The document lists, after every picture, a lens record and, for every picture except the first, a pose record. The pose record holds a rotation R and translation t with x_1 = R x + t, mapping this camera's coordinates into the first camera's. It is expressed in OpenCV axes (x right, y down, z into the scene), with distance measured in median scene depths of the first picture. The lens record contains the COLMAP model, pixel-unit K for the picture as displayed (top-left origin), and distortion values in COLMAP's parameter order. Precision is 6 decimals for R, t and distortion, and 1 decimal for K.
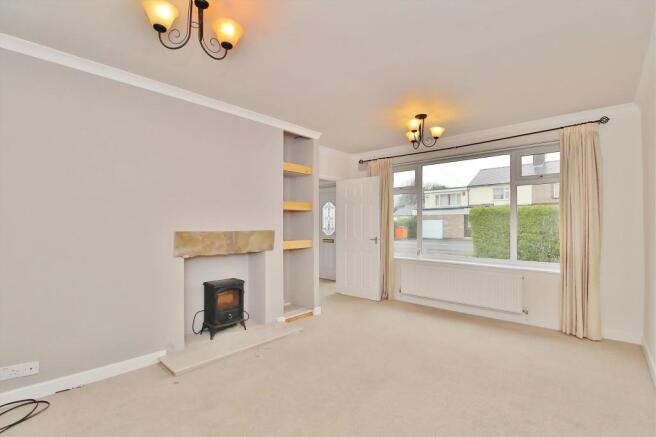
lens RADIAL K [[307.2, 0, 328.0], [0, 307.2, 218.5], [0, 0, 1]] dist [-0.001317, -0.000299]
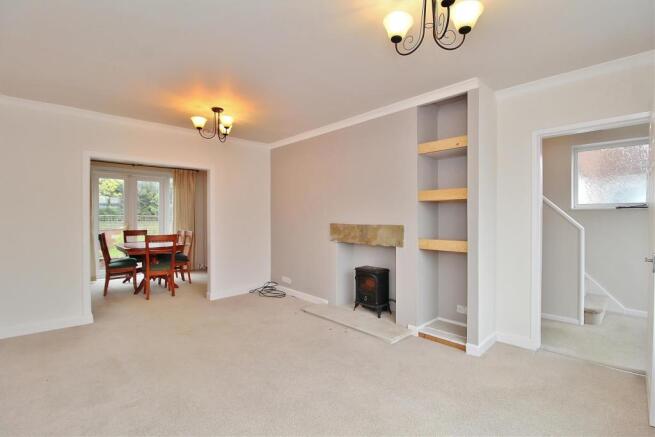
lens RADIAL K [[306.7, 0, 327.5], [0, 306.7, 218.5], [0, 0, 1]] dist [-0.001317, -0.000299]
pose [[-0.094257, 0.005583, -0.995532, 0.822569], [0.019998, 0.999793, 0.003714, 0.011810], [0.995347, -0.019558, -0.094349, 0.956128]]
